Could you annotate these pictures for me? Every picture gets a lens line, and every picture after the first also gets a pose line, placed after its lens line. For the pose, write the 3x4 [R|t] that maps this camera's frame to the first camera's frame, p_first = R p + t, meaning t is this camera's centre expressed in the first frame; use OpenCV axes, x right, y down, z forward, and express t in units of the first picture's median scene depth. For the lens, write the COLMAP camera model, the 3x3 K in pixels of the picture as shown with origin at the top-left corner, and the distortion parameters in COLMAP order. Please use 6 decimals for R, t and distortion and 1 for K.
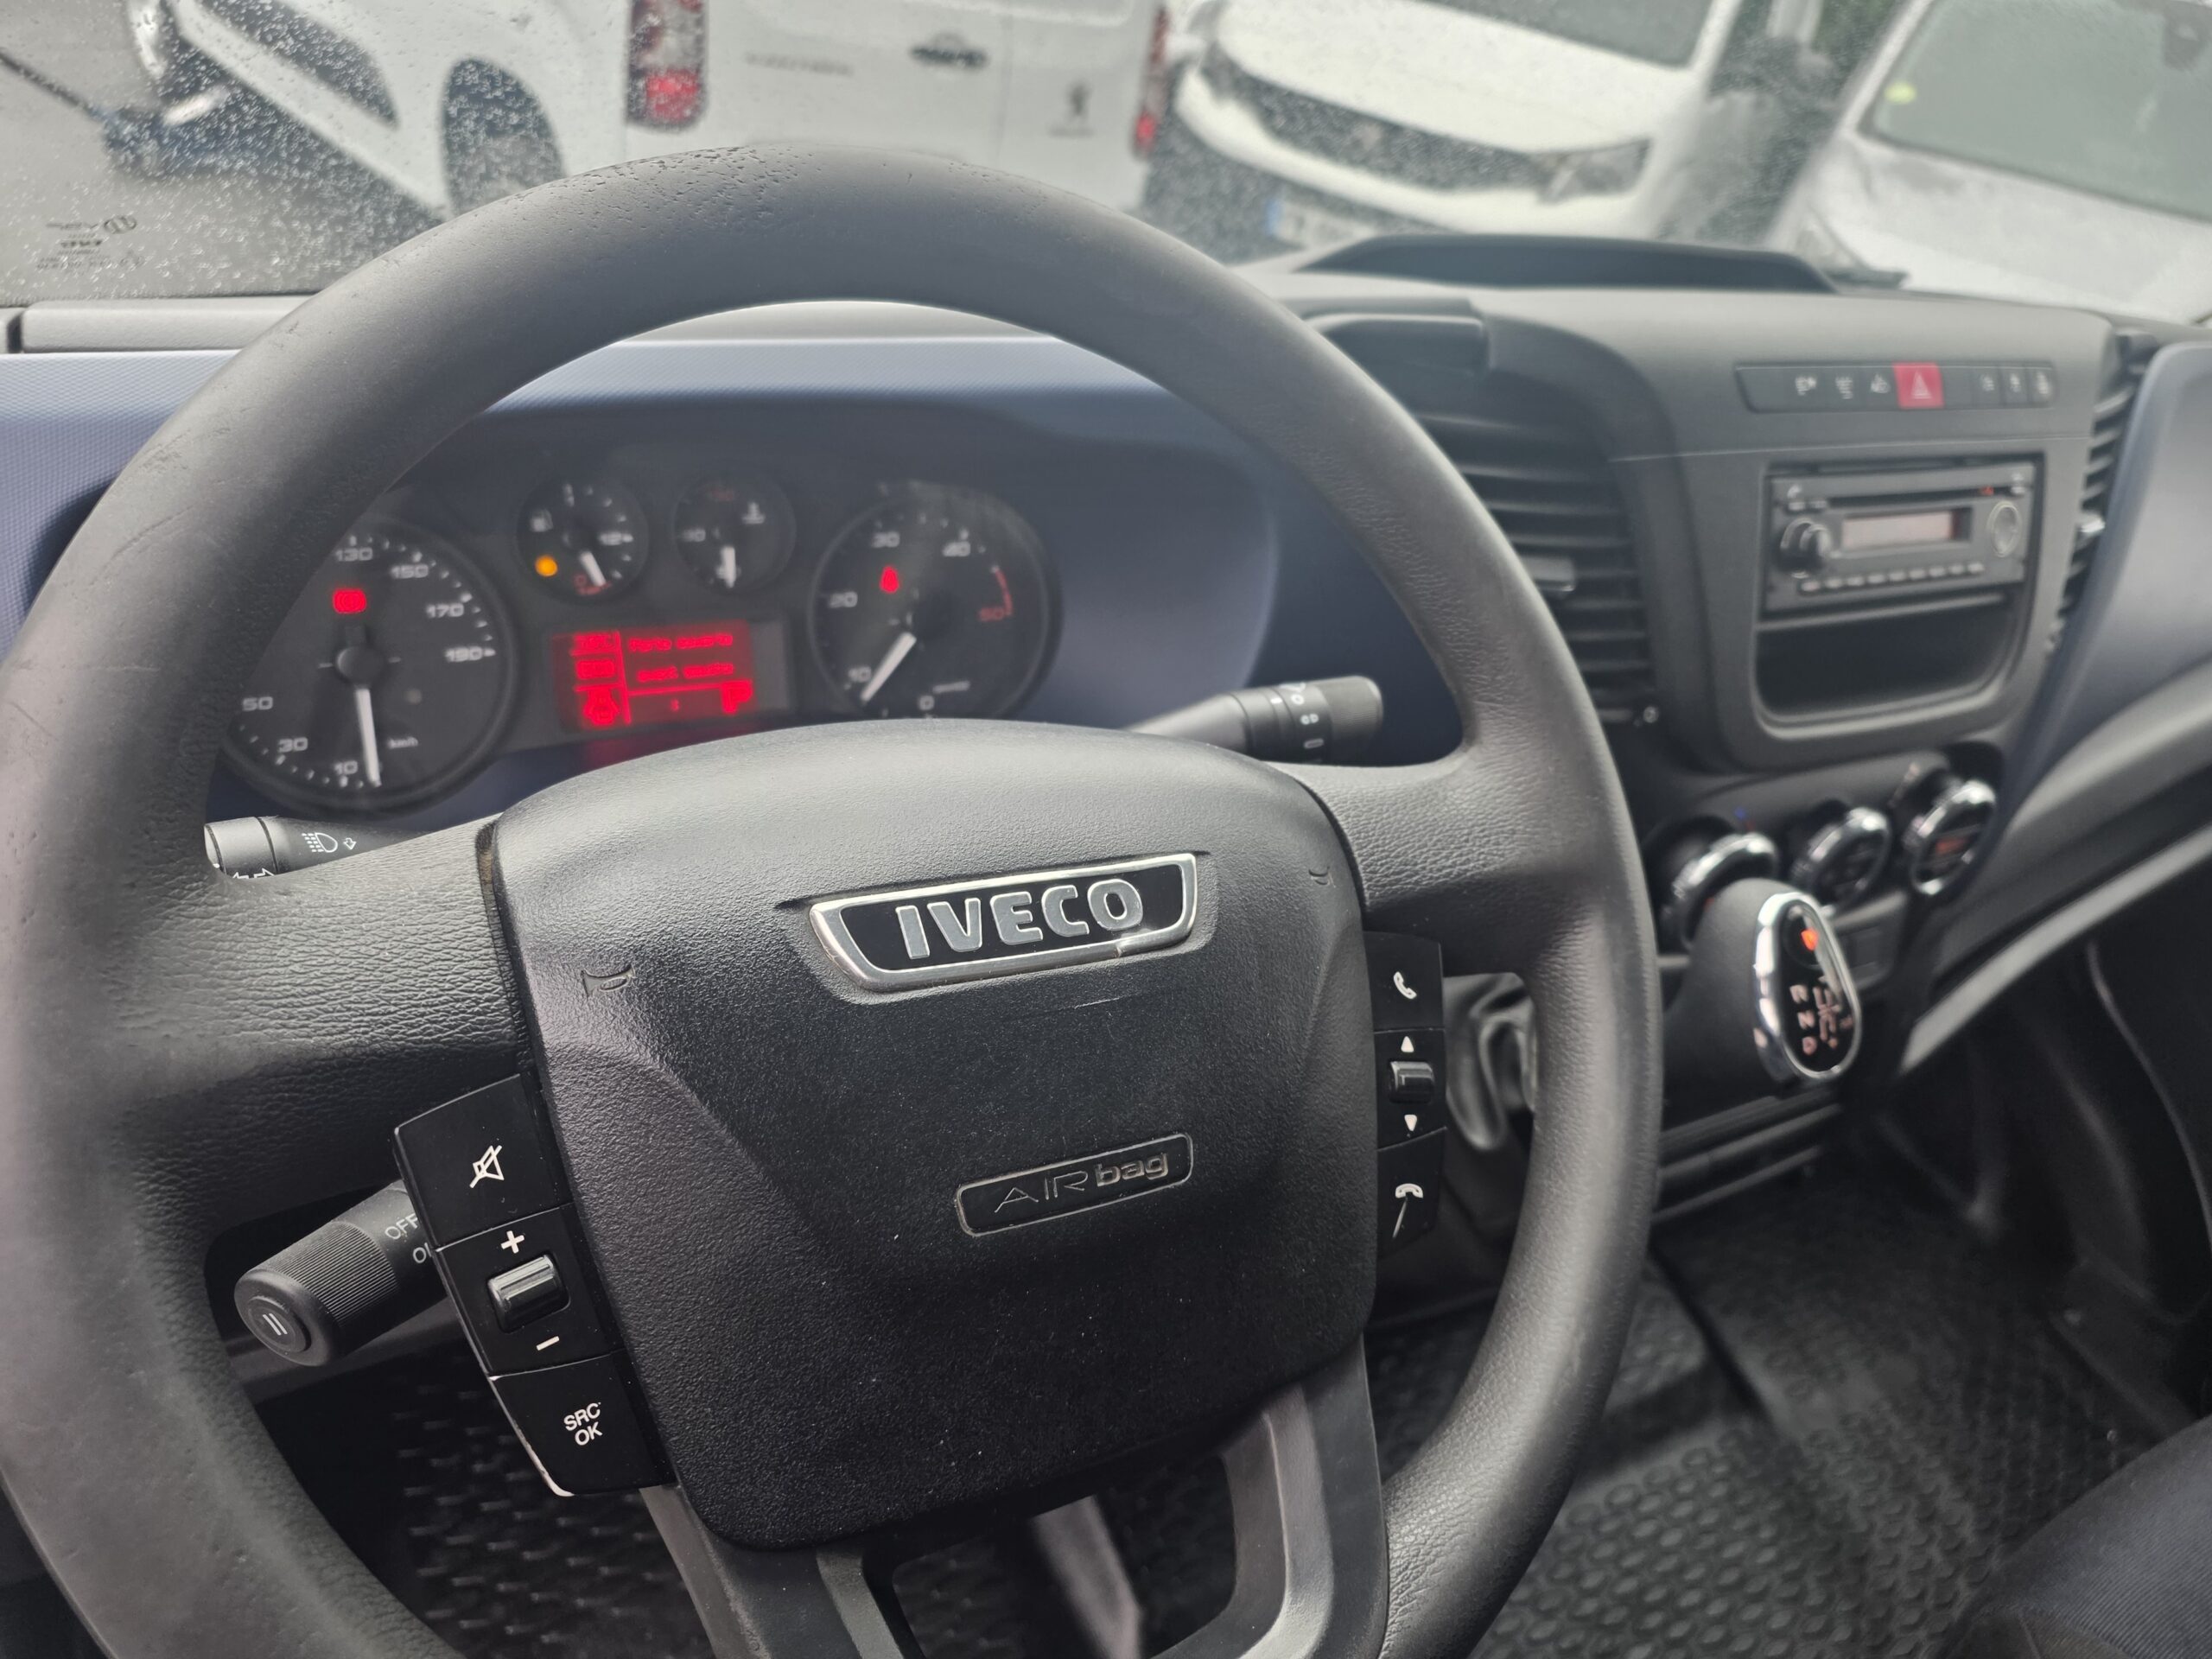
lens RADIAL K [[1494.0, 0, 1112.5], [0, 1494.0, 788.8], [0, 0, 1]] dist [0.054857, -0.051697]
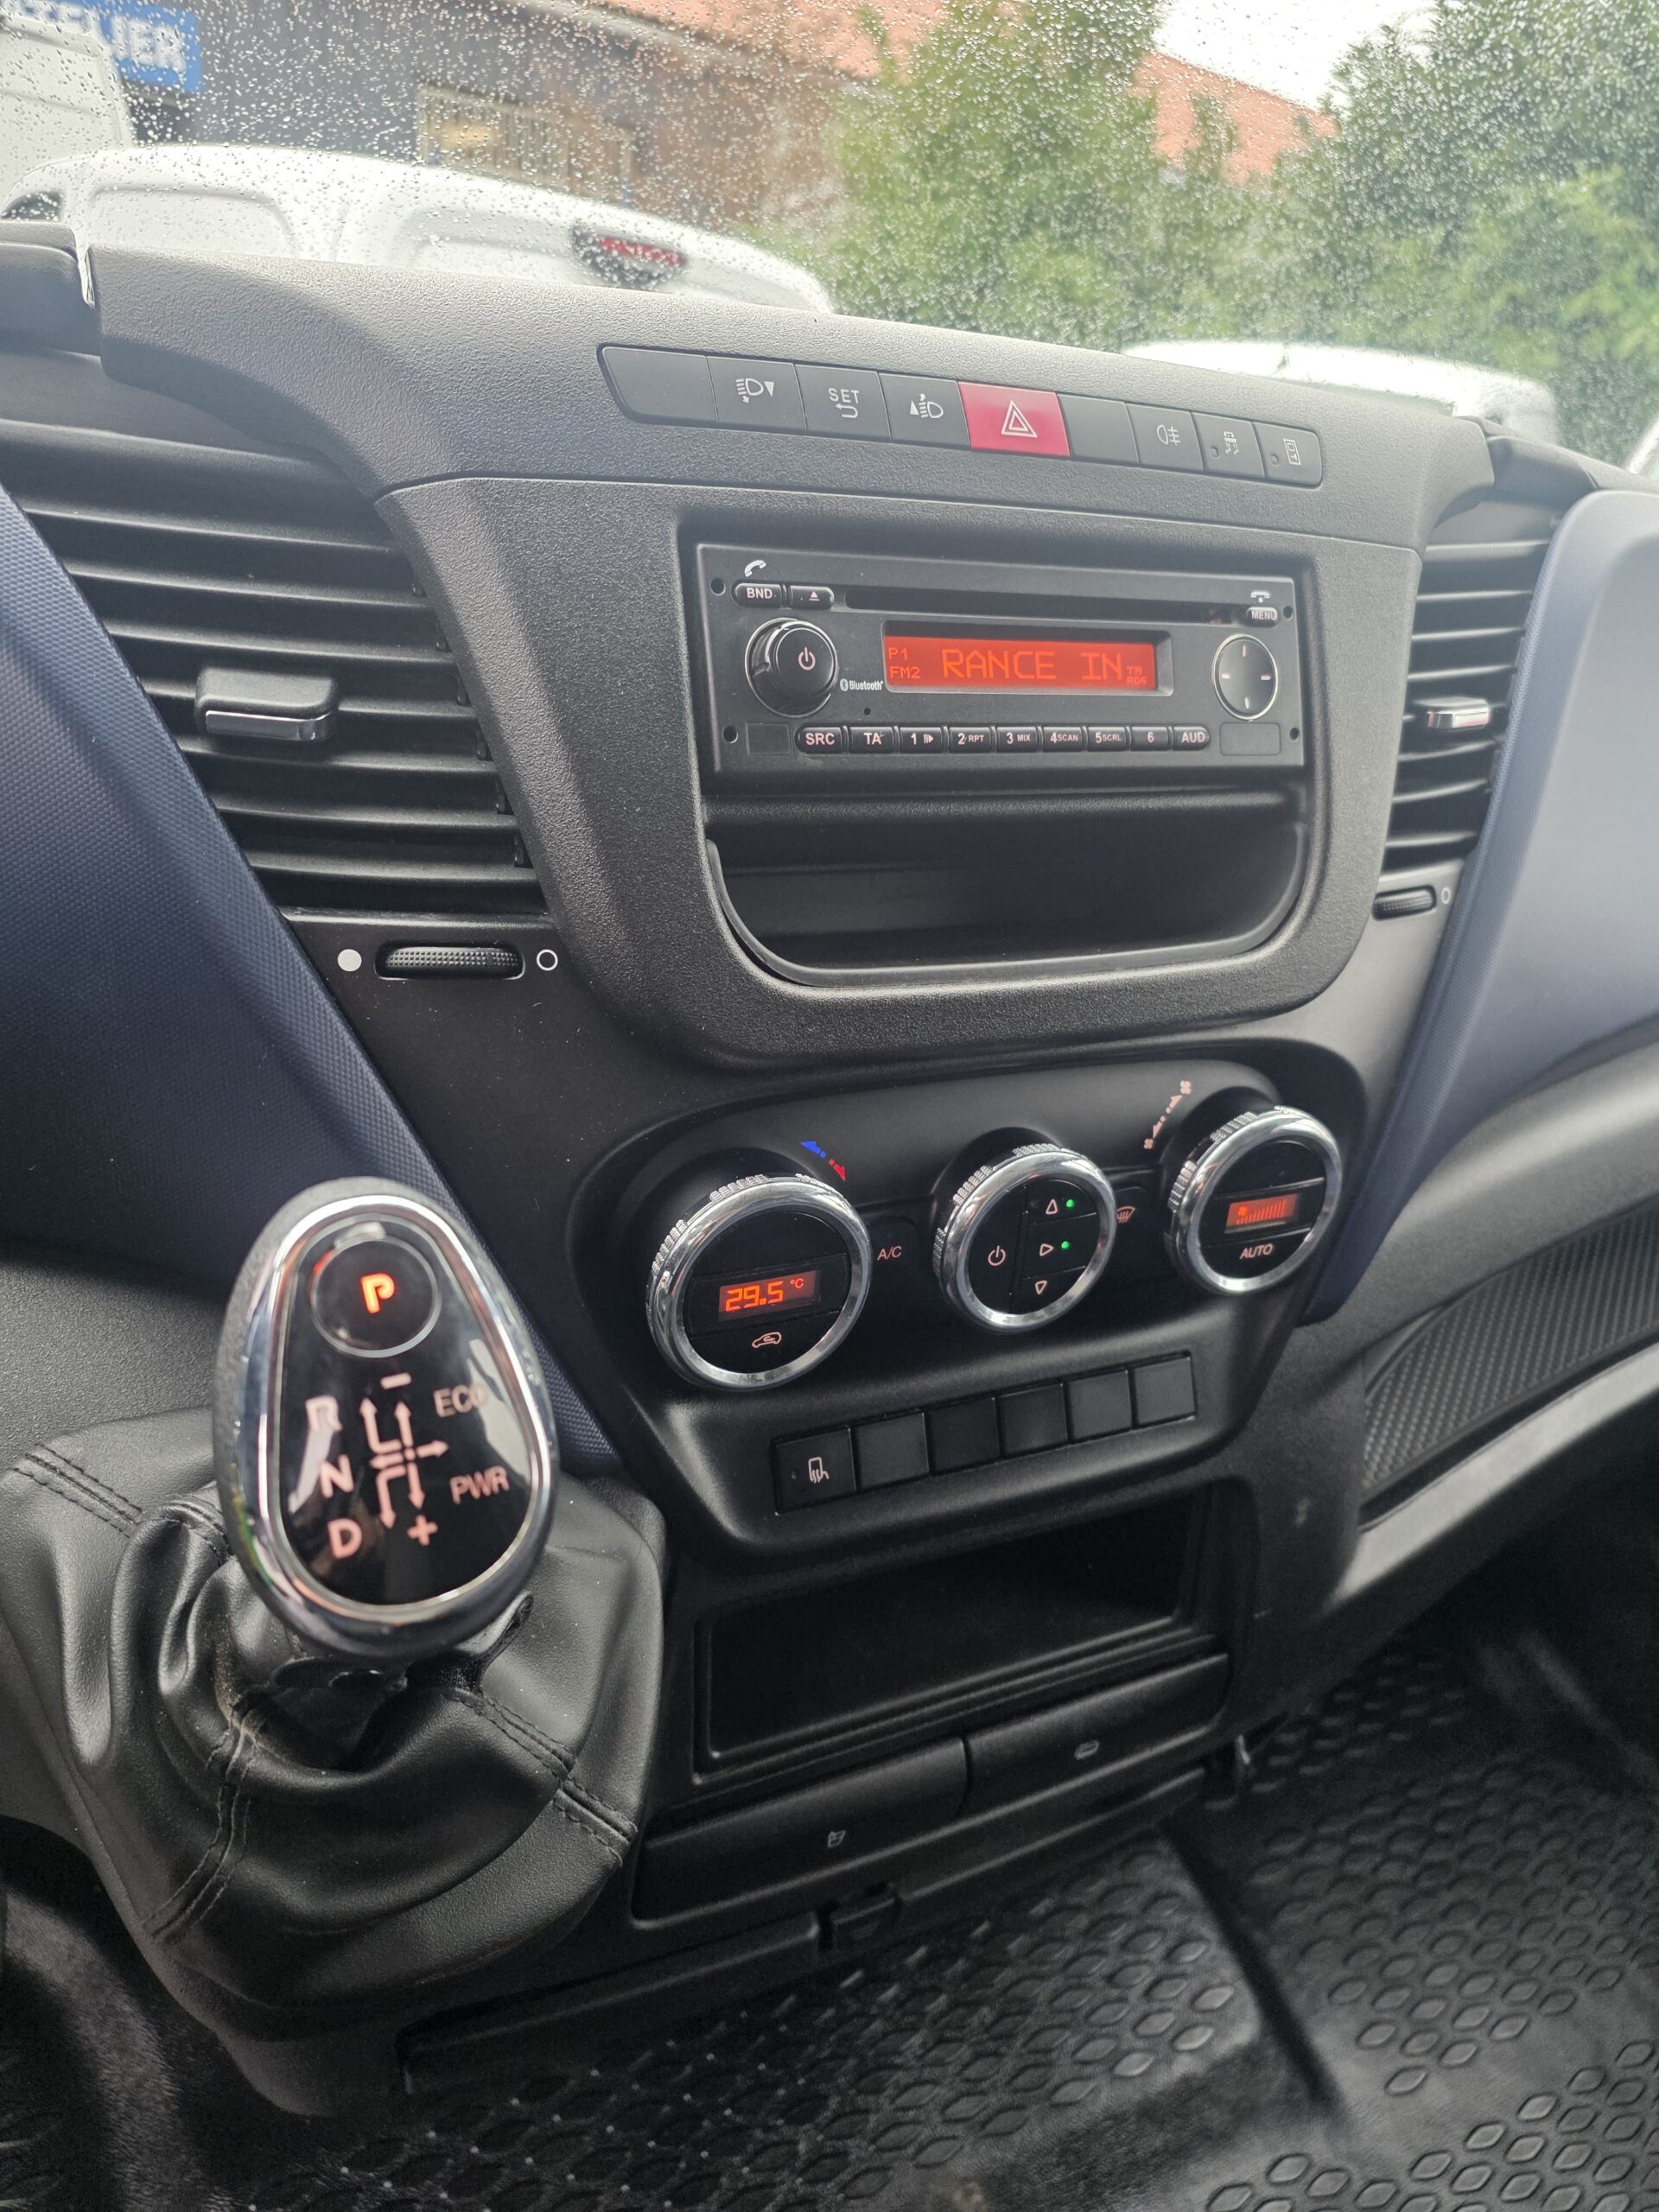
lens RADIAL K [[1490.0, 0, 829.5], [0, 1490.0, 1106.0], [0, 0, 1]] dist [0.070270, -0.066922]
pose [[0.996530, -0.044197, -0.070527, 0.452387], [0.033936, 0.989490, -0.140565, 0.080308], [0.075998, 0.137683, 0.987556, 0.405322]]
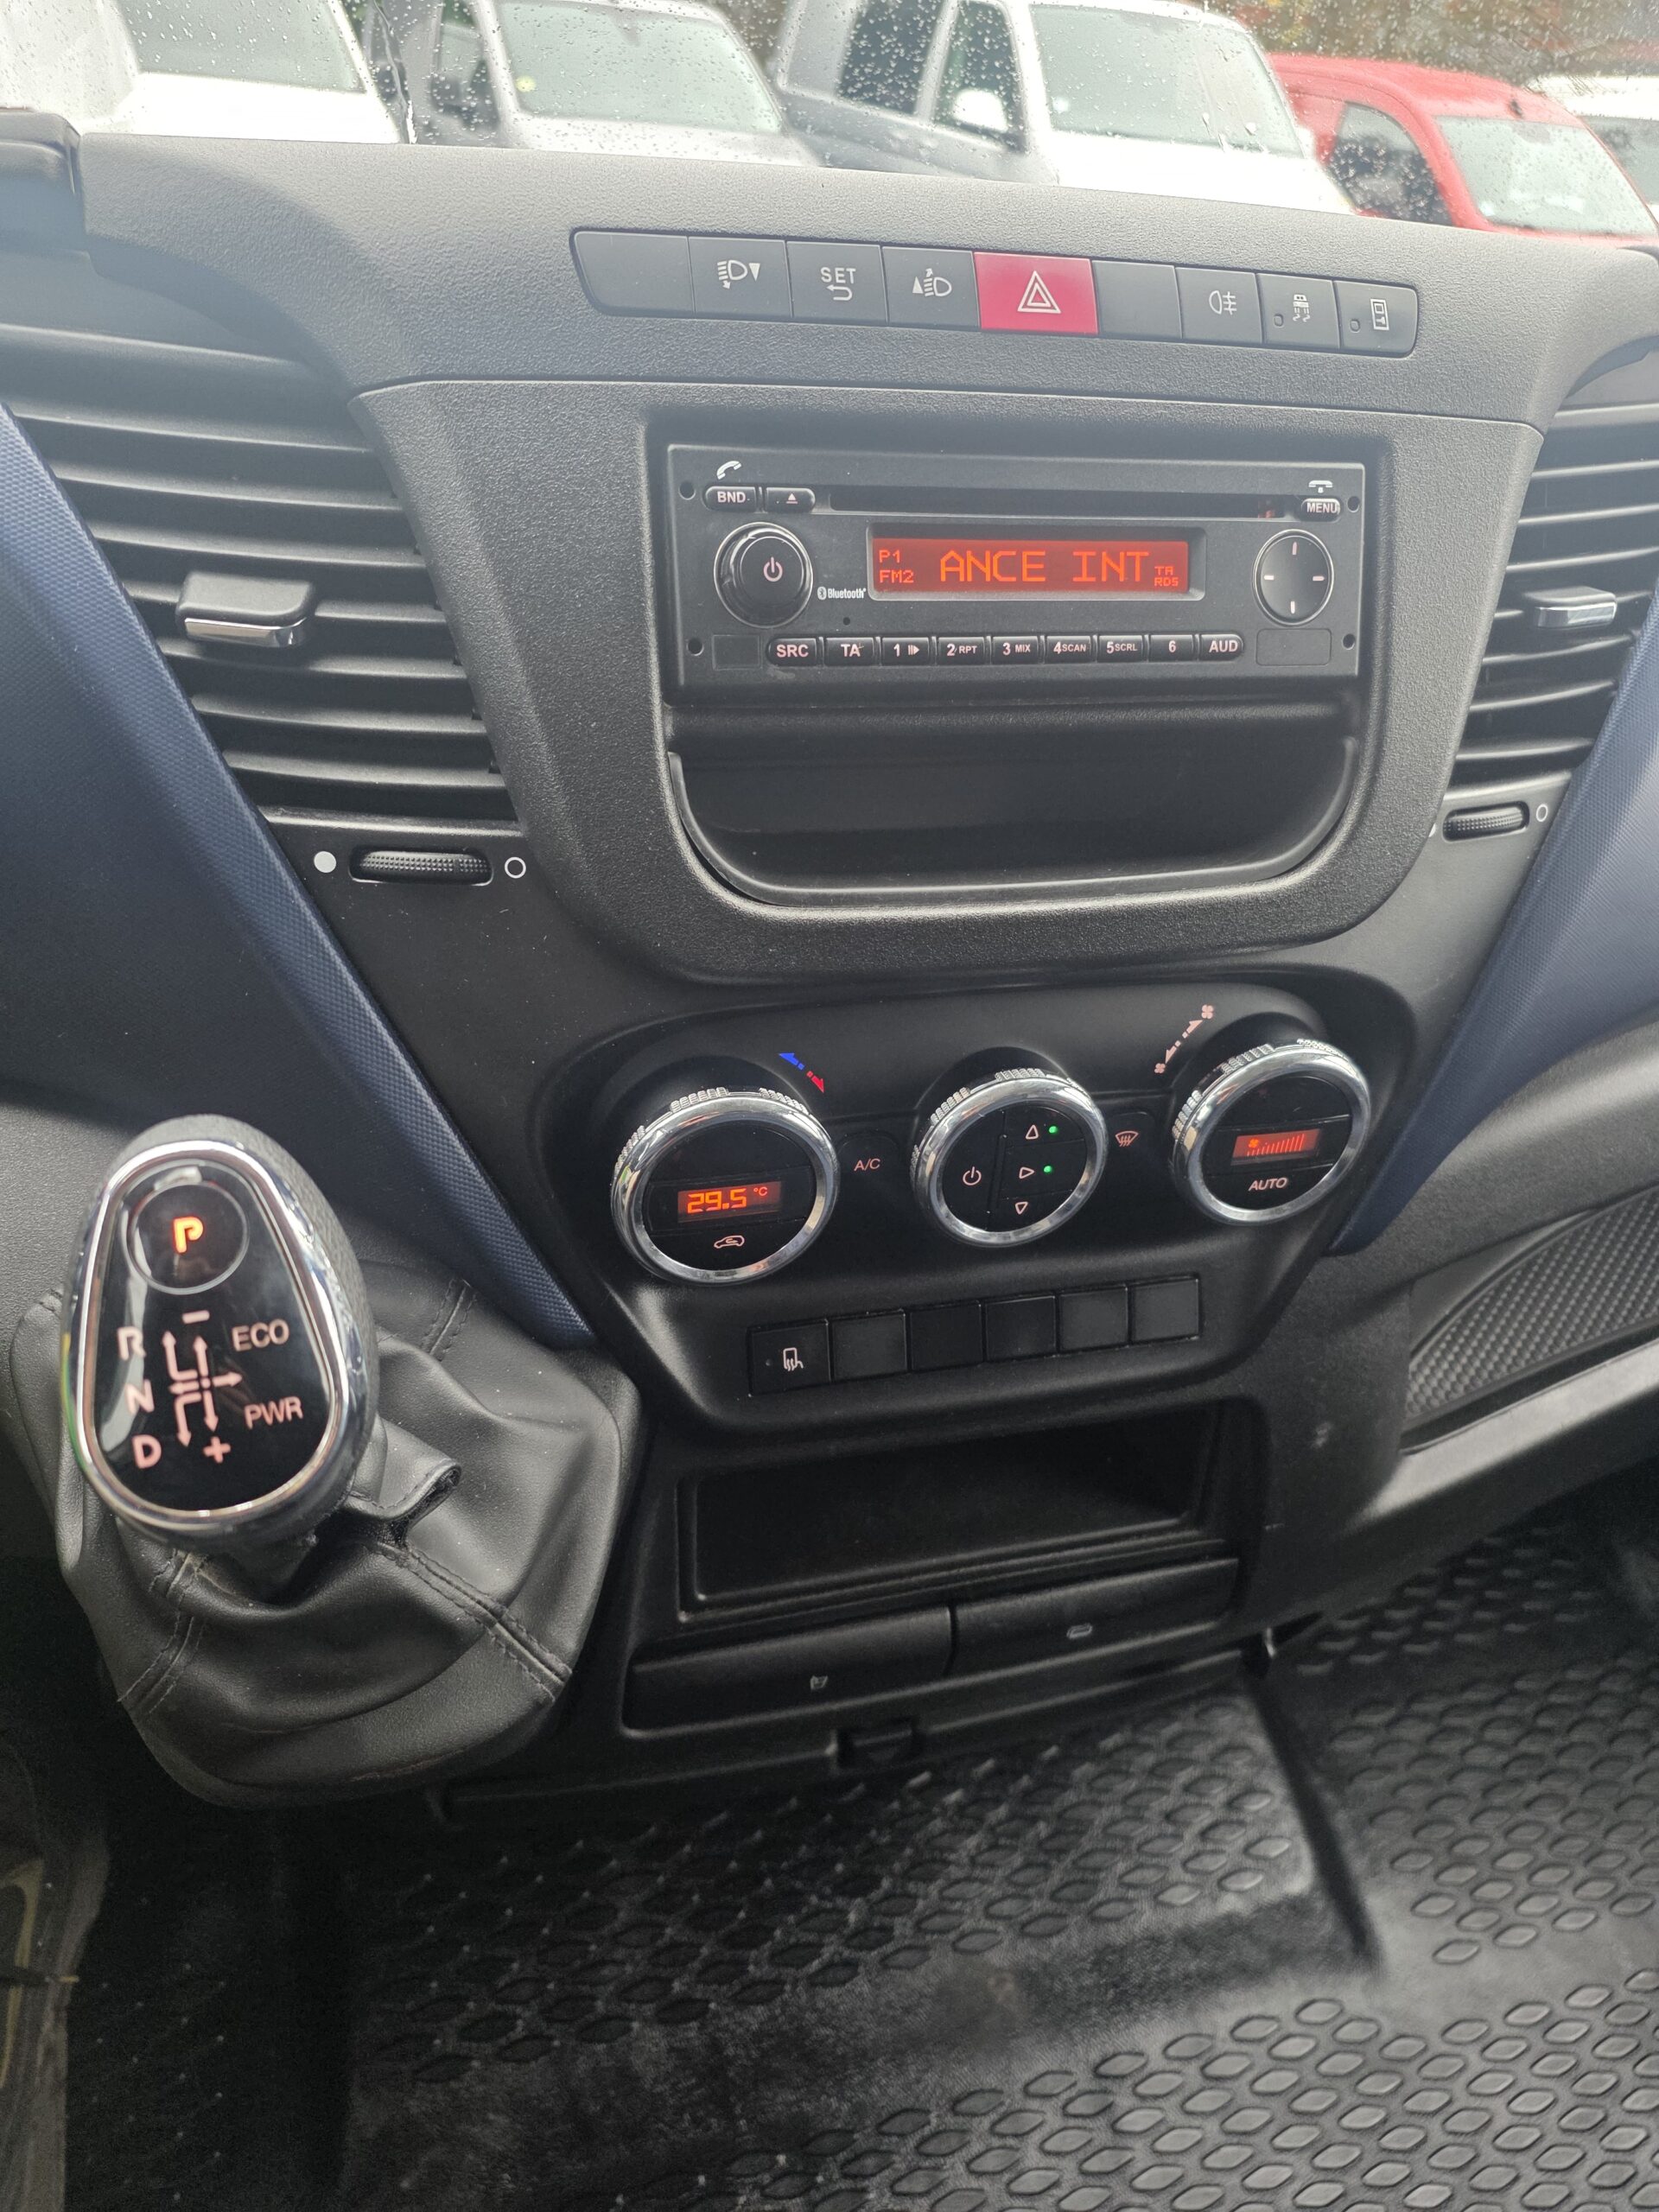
lens RADIAL K [[1494.0, 0, 839.4], [0, 1494.0, 1110.1], [0, 0, 1]] dist [0.054857, -0.051697]
pose [[0.971514, 0.044421, -0.232782, 0.559344], [-0.046661, 0.998902, -0.004121, 0.037228], [0.232343, 0.014866, 0.972520, 0.412616]]
